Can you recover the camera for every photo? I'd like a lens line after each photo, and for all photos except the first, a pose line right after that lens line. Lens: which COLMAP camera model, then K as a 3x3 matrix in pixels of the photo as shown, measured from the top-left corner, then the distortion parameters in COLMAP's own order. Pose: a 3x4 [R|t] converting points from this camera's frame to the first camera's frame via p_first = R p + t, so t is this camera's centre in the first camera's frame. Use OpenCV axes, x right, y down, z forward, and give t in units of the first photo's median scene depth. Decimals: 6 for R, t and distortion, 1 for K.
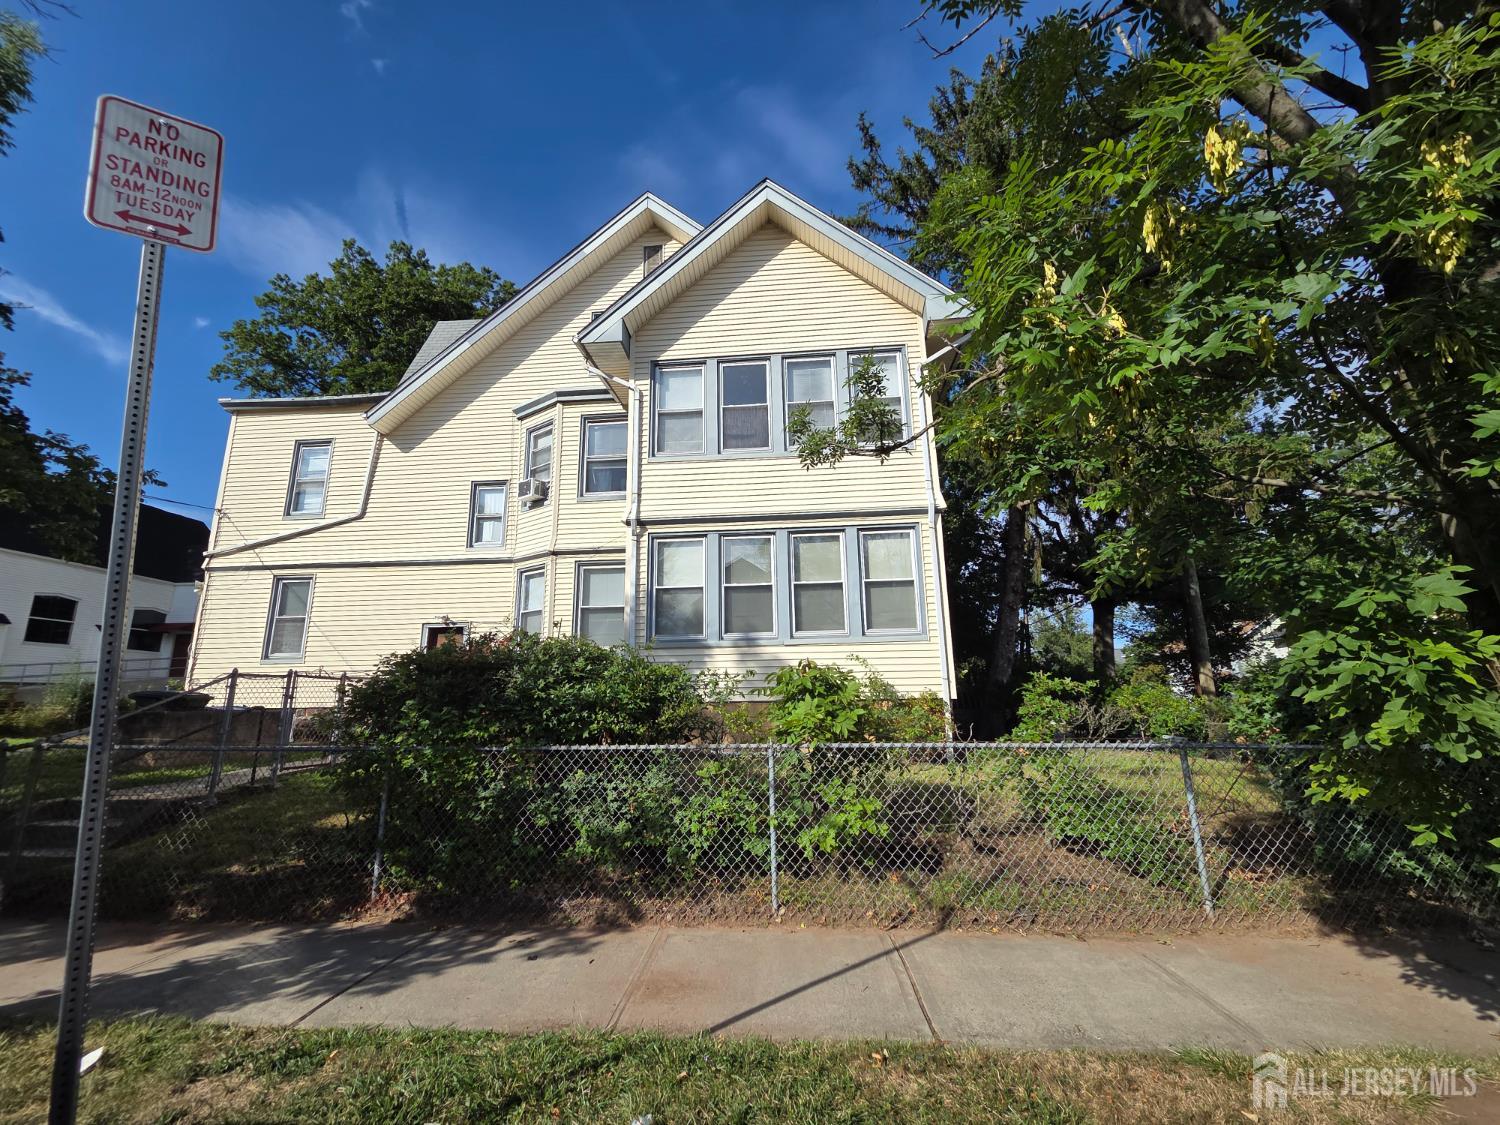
lens RADIAL K [[633.0, 0, 746.7], [0, 633.0, 569.1], [0, 0, 1]] dist [0.000968, 0.000234]
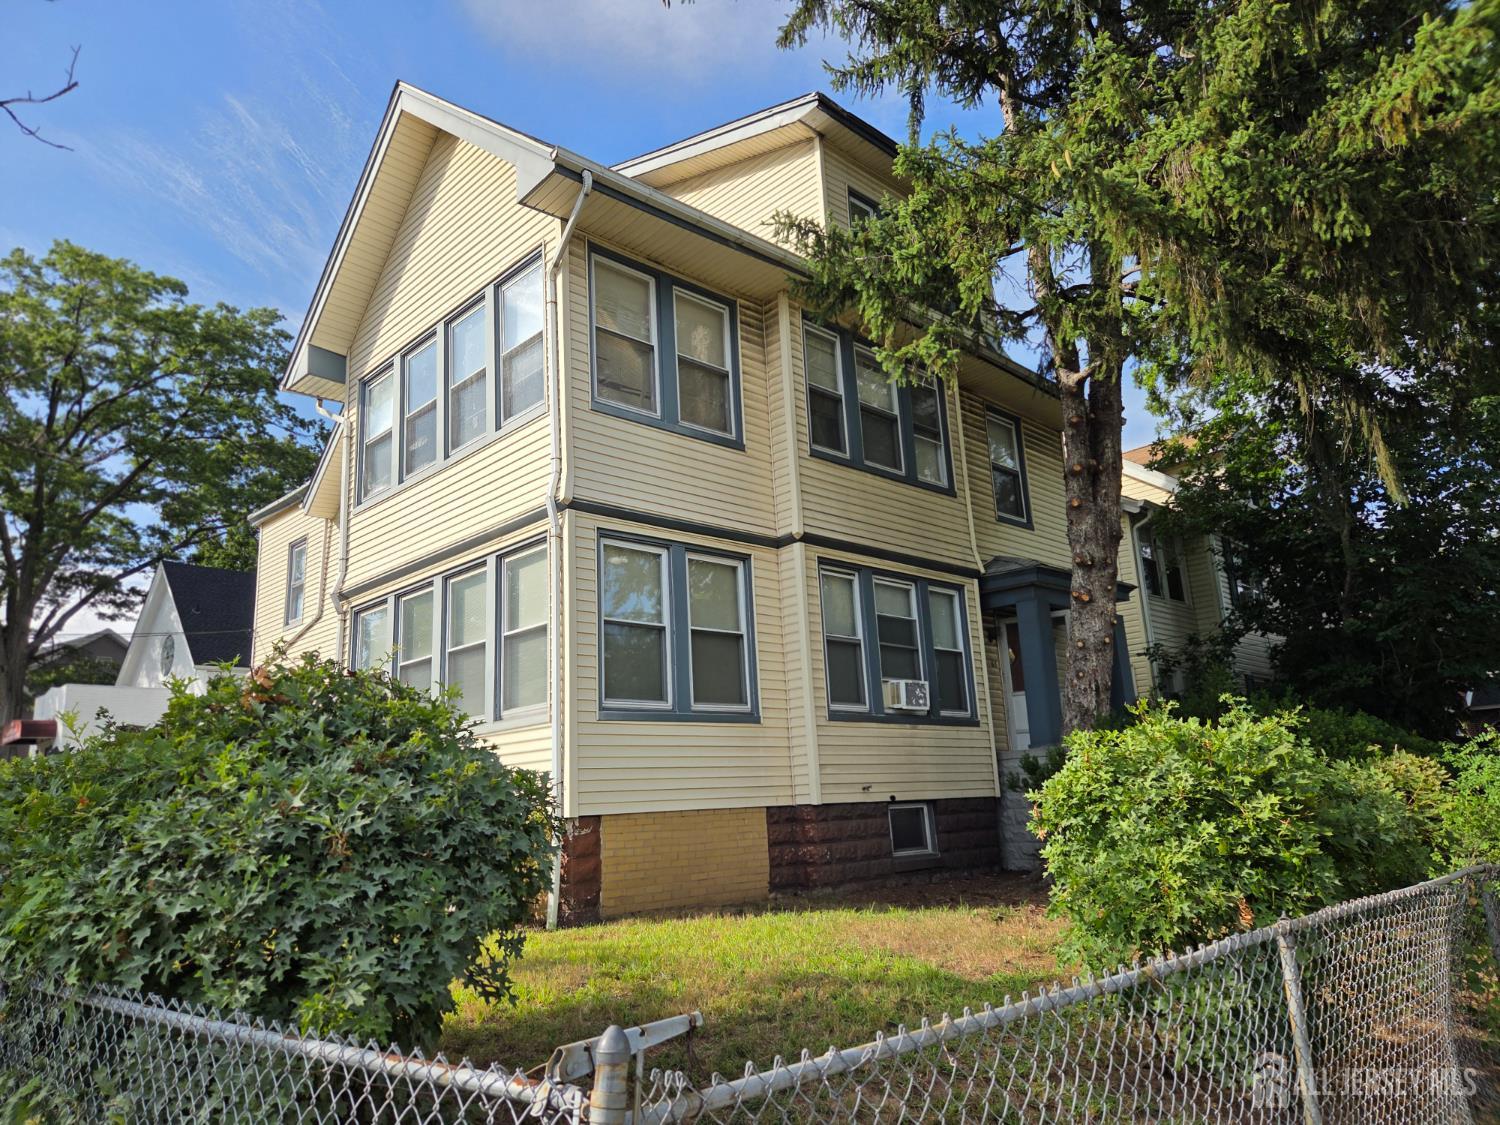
lens RADIAL K [[1002.7, 0, 745.4], [0, 1002.7, 566.1], [0, 0, 1]] dist [0.112090, -0.120012]
pose [[0.767673, -0.176453, -0.616070, 0.778072], [0.178087, 0.982219, -0.059413, 0.041953], [0.615600, -0.064105, 0.785448, 0.253153]]
